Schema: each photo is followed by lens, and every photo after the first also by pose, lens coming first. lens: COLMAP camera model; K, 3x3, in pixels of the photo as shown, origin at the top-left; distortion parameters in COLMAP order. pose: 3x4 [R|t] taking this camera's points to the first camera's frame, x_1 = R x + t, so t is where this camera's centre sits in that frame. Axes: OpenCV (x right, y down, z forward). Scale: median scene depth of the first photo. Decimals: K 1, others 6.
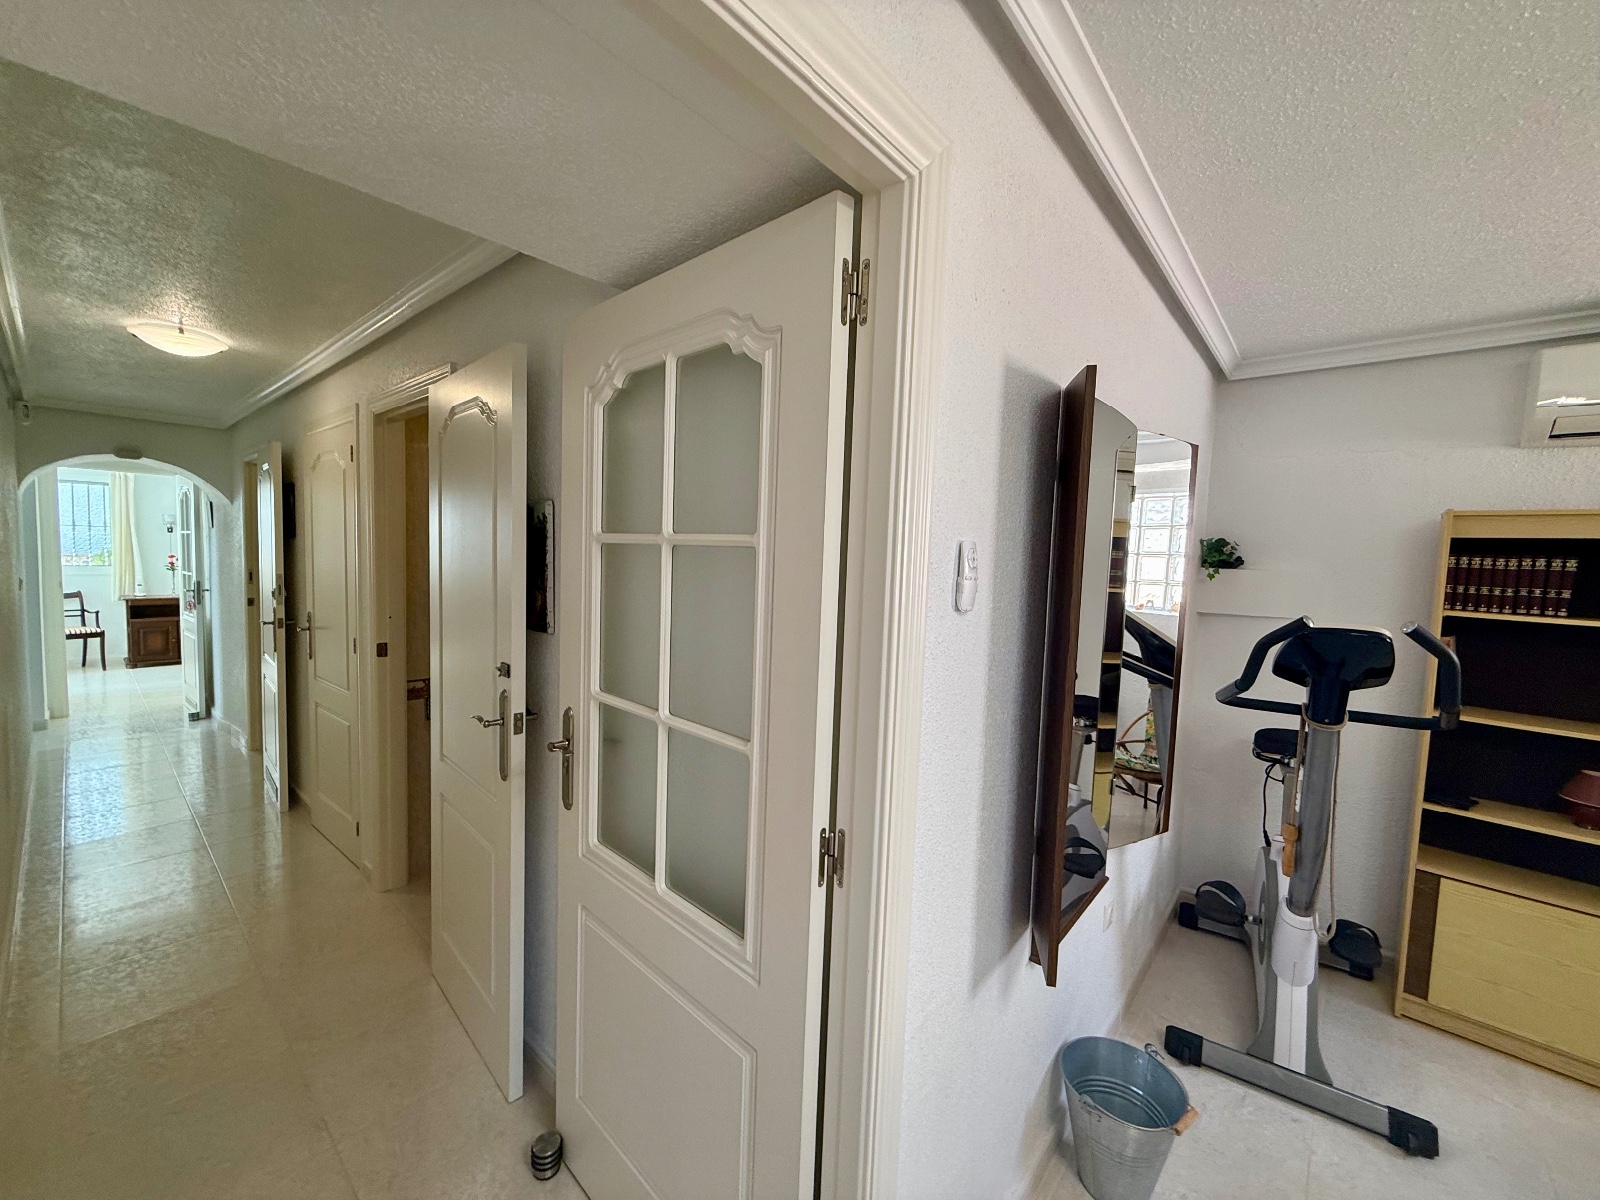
lens RADIAL K [[640.1, 0, 793.3], [0, 640.1, 598.9], [0, 0, 1]] dist [-0.005325, 0.001409]
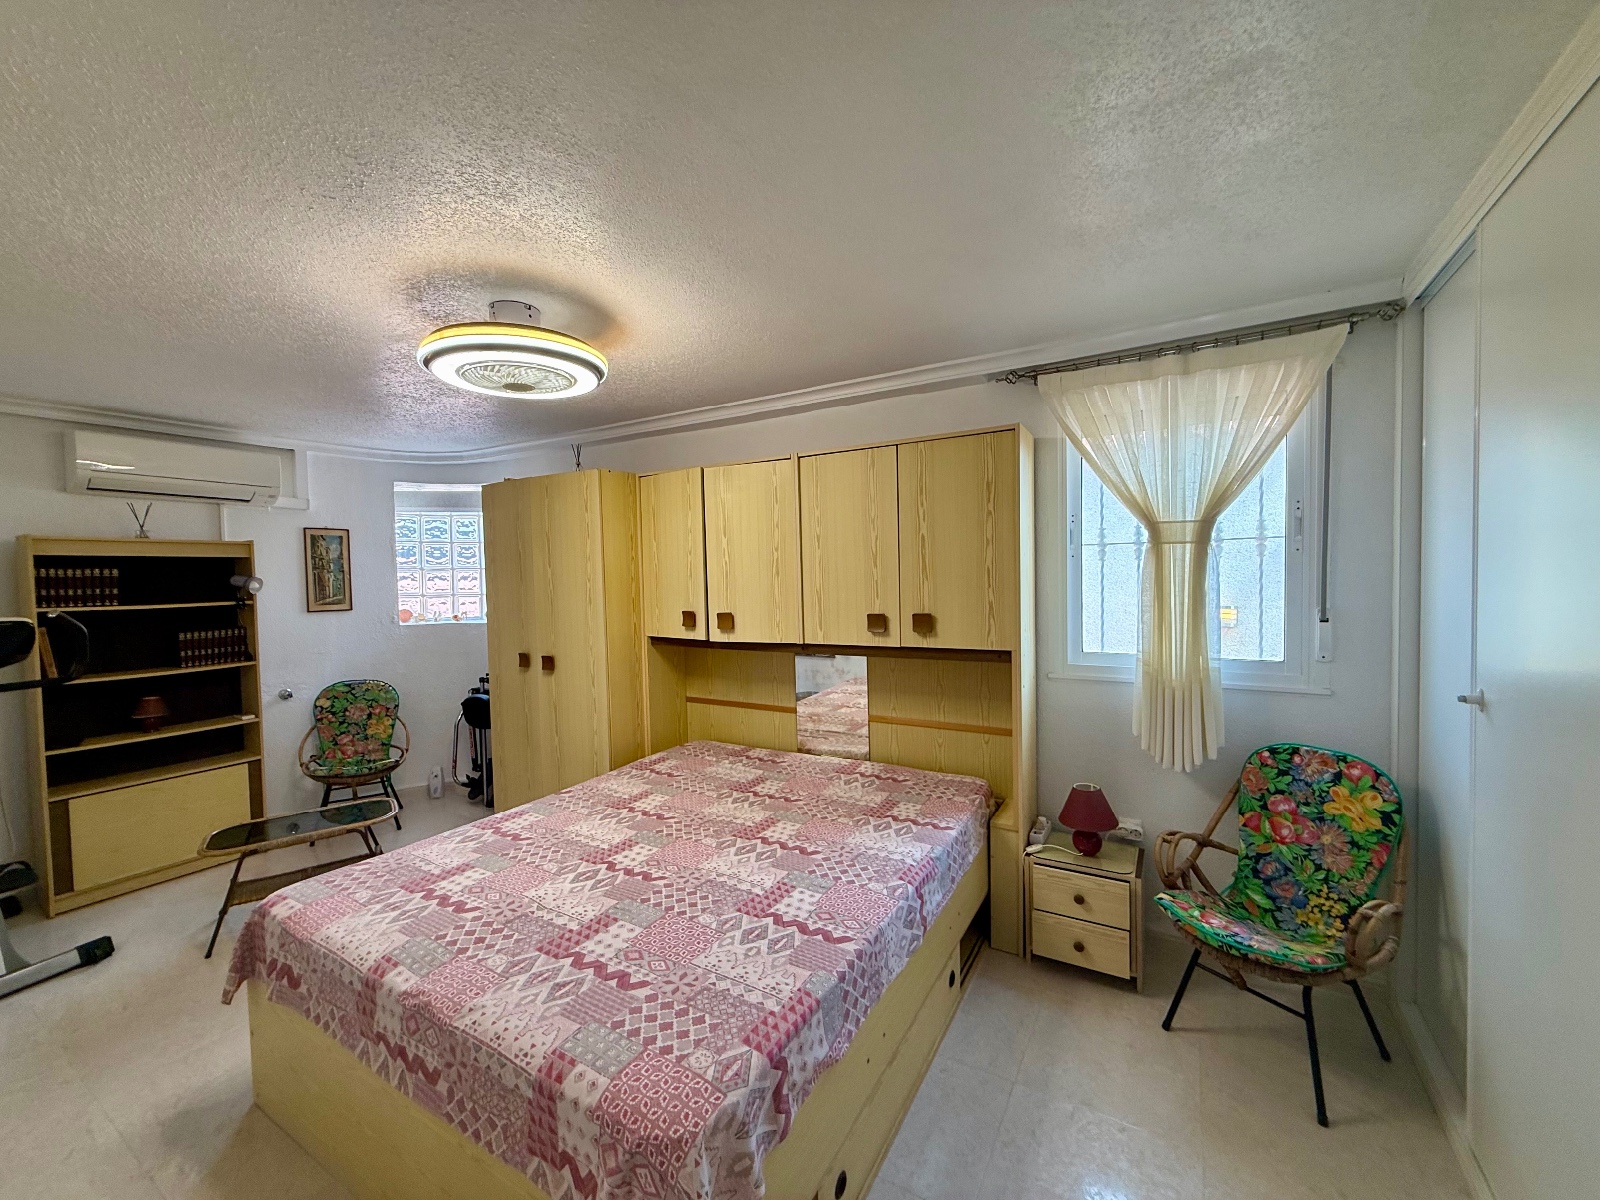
lens RADIAL K [[640.1, 0, 797.7], [0, 640.1, 598.9], [0, 0, 1]] dist [-0.005325, 0.001409]
pose [[-0.182512, -0.071172, 0.980624, -0.615693], [0.078463, 0.993141, 0.086684, 0.007381], [-0.980068, 0.092763, -0.175676, -0.361534]]
